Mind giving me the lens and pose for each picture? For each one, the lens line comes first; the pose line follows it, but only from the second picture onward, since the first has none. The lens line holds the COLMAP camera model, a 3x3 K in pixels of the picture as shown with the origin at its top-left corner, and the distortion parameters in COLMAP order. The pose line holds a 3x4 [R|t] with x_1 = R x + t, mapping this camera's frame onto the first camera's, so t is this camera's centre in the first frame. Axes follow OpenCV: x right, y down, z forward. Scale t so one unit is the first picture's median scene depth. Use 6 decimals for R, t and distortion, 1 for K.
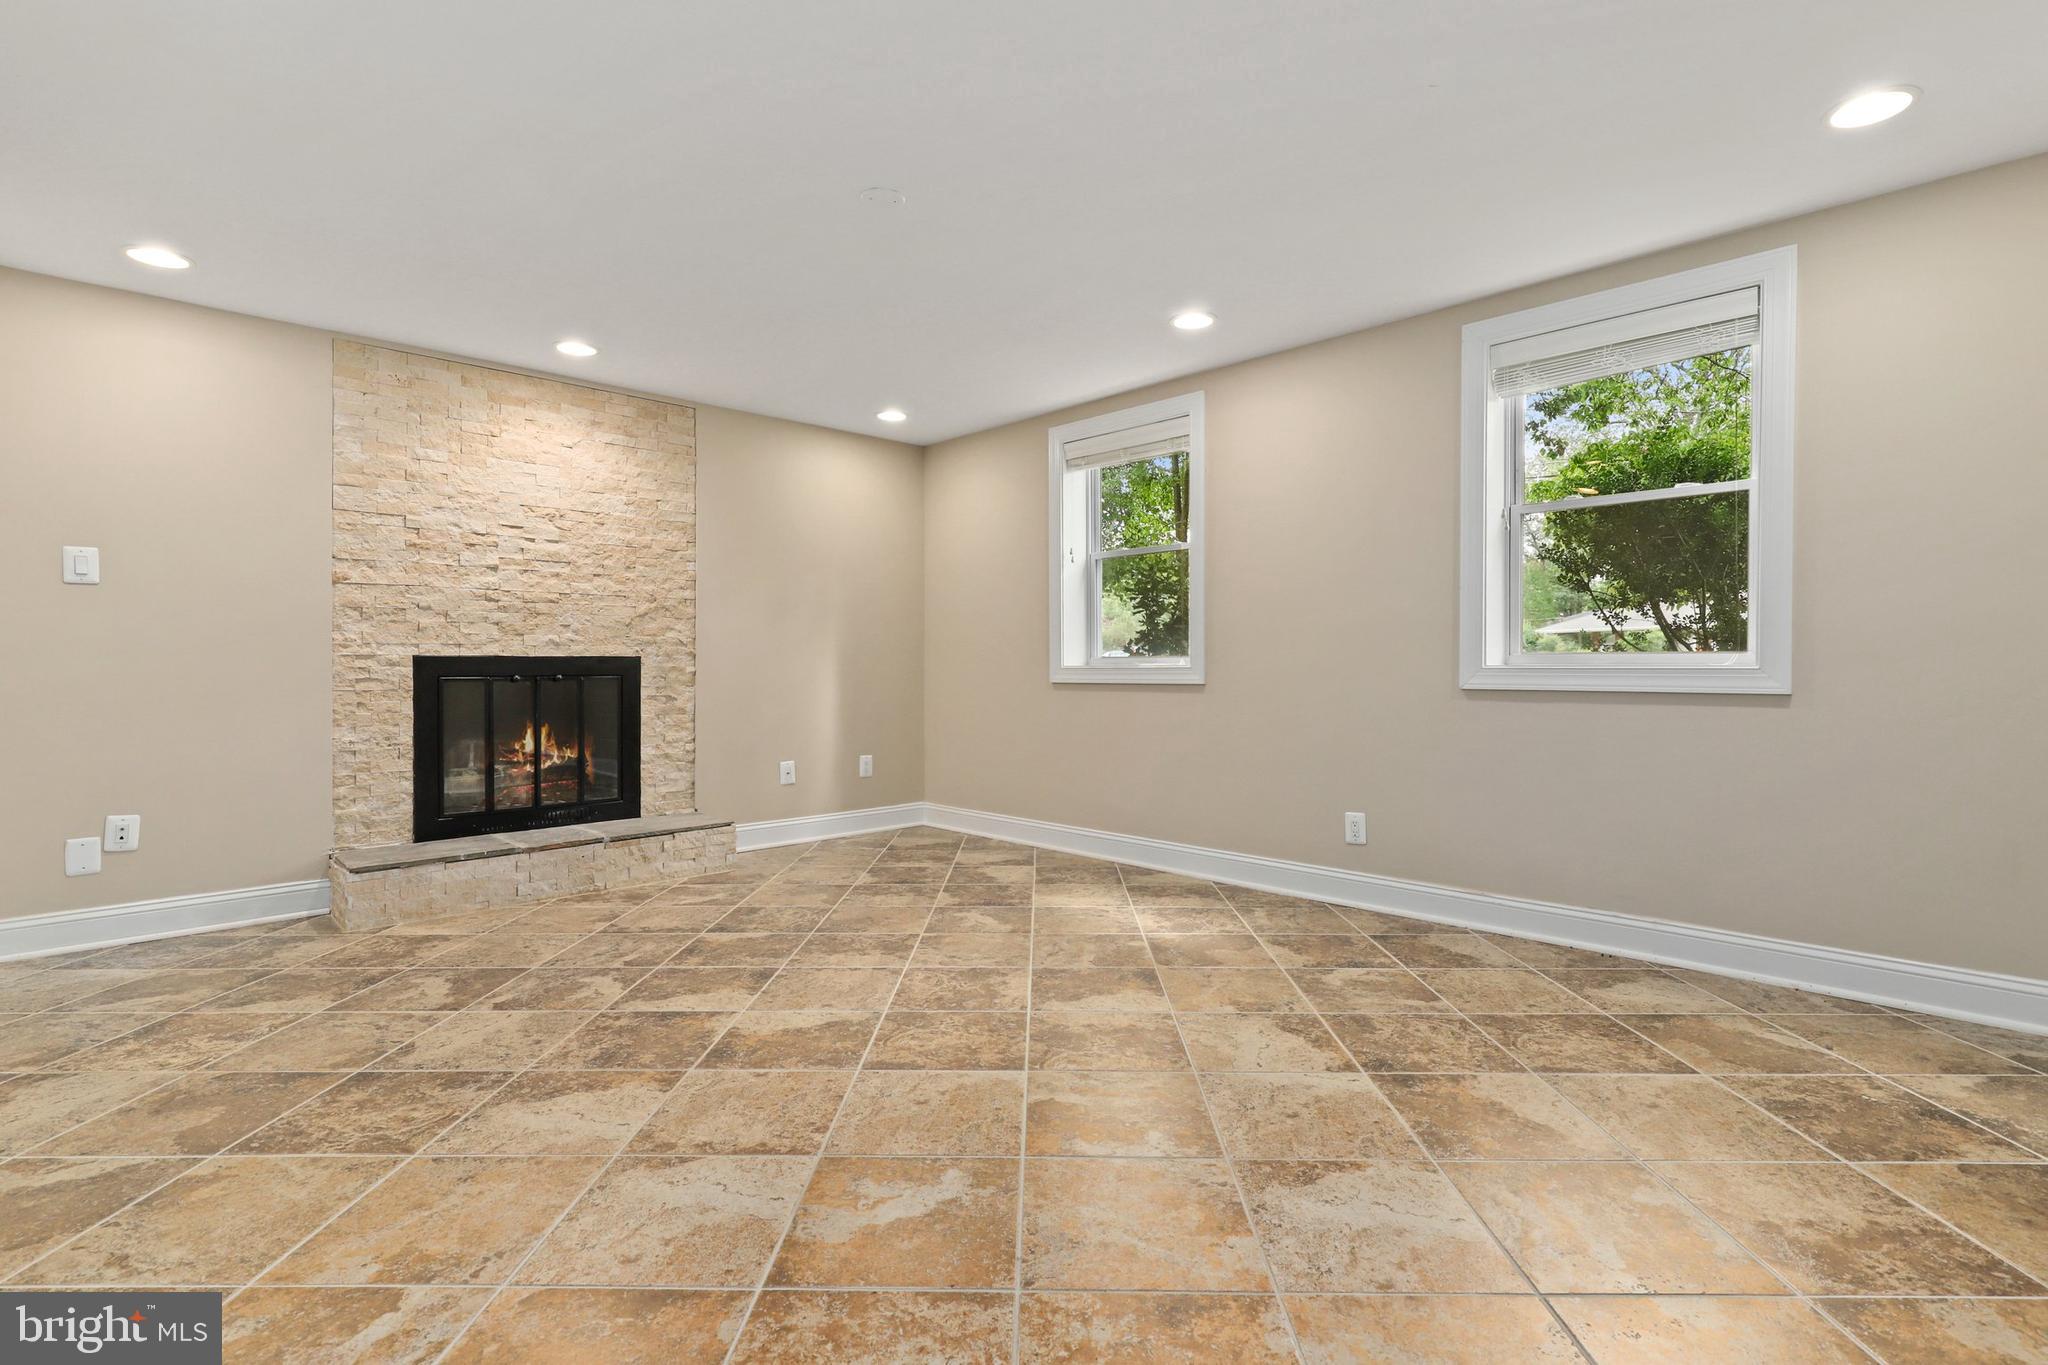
lens RADIAL K [[942.9, 0, 1023.3], [0, 942.9, 686.0], [0, 0, 1]] dist [0.003164, 0.000843]
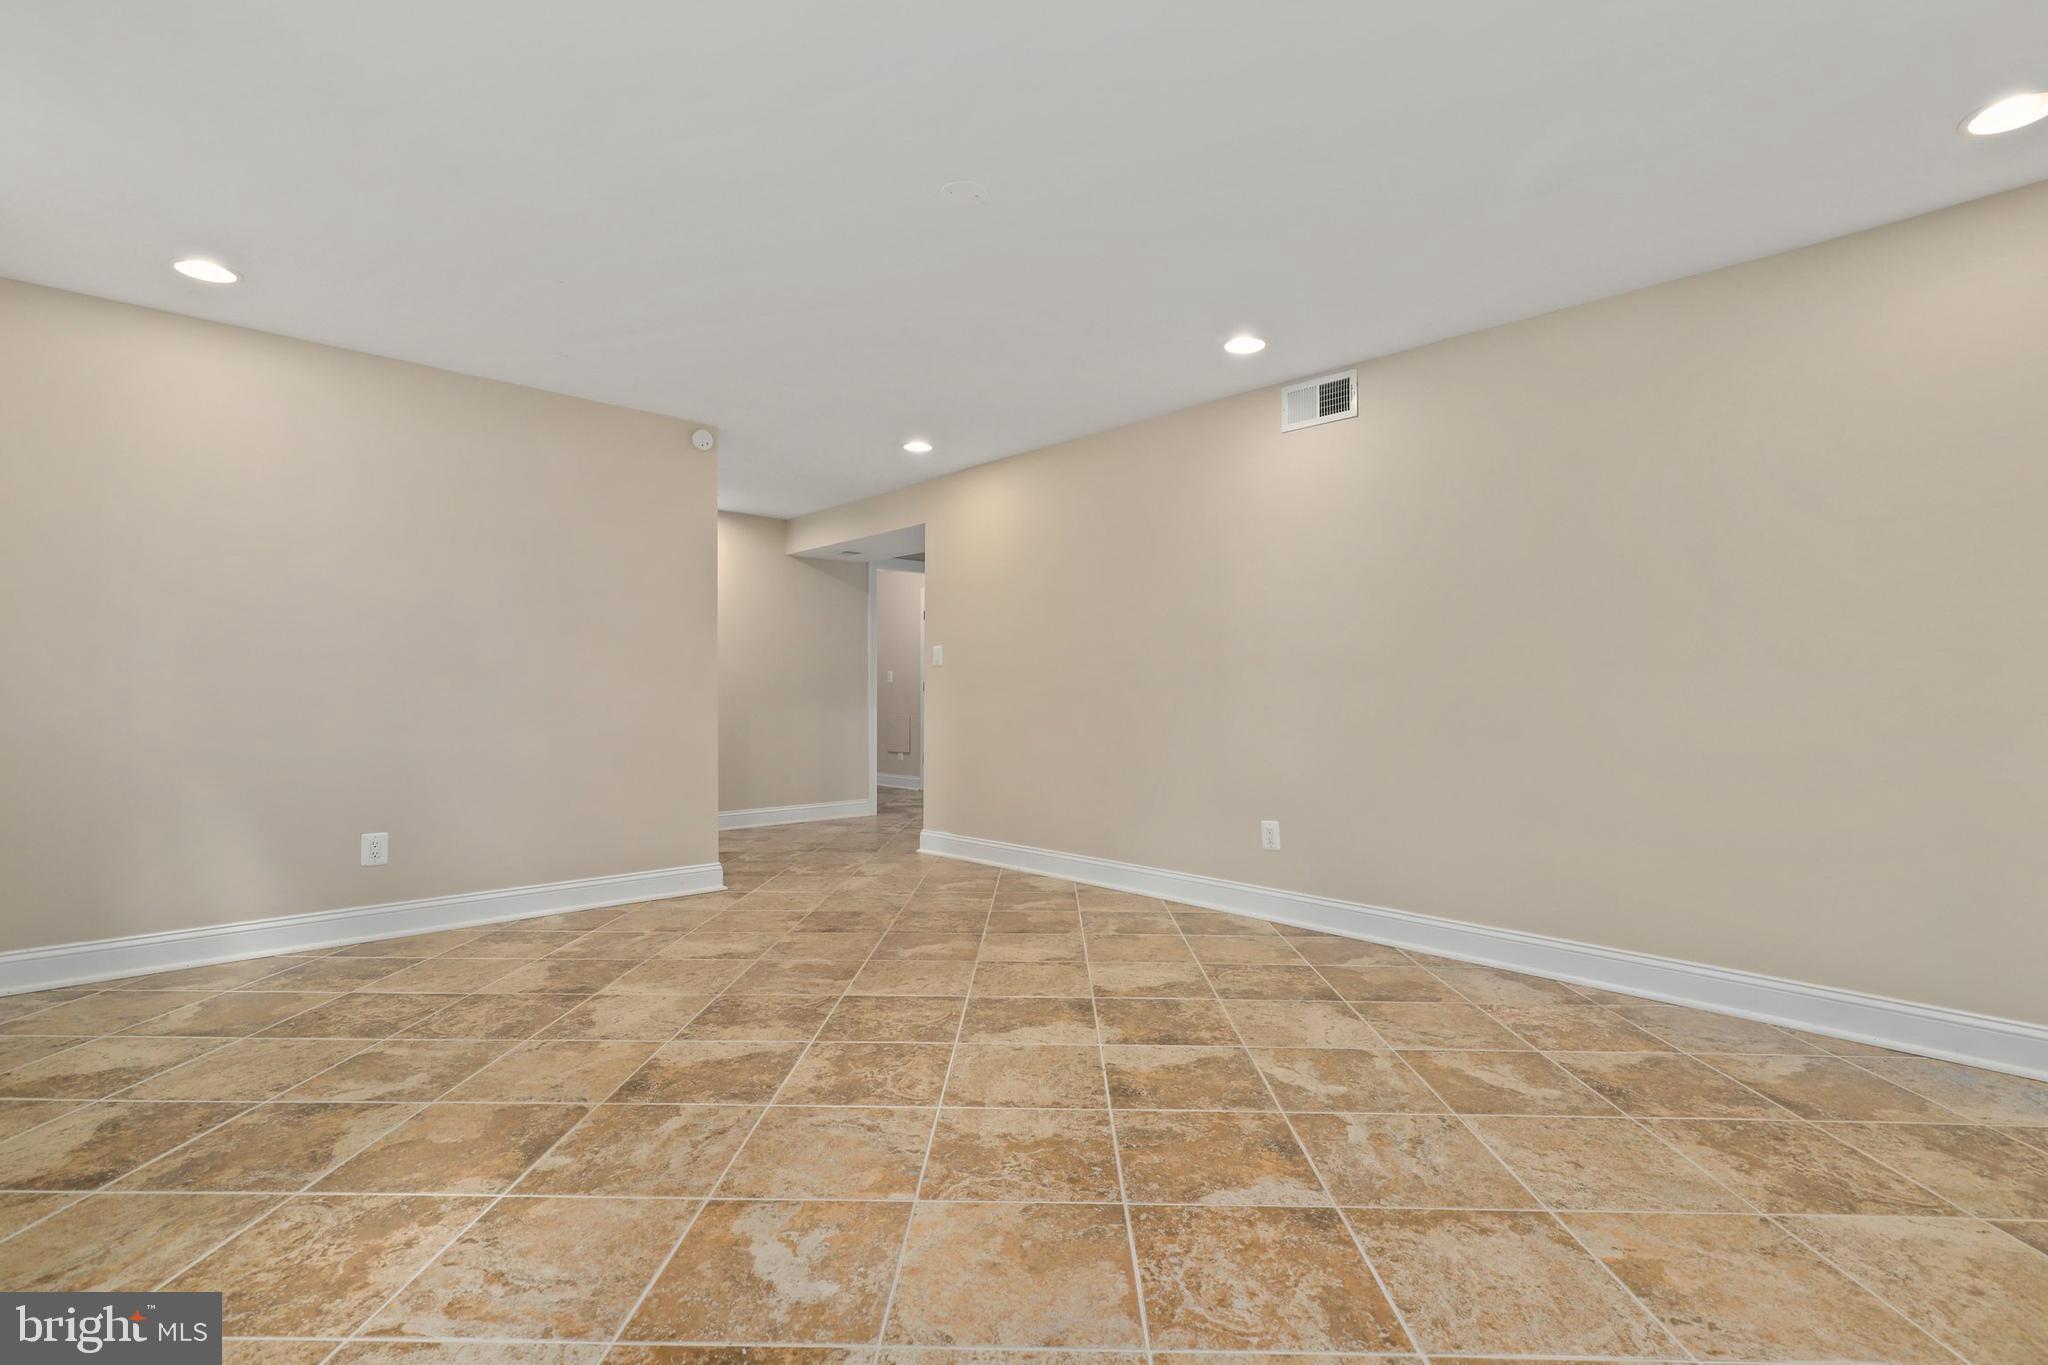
lens RADIAL K [[942.9, 0, 1023.7], [0, 942.9, 680.9], [0, 0, 1]] dist [0.003164, 0.000843]
pose [[-0.999987, -0.001187, 0.005022, -0.217965], [-0.001168, 0.999992, 0.003881, -0.039285], [-0.005027, 0.003876, -0.999980, 1.956059]]
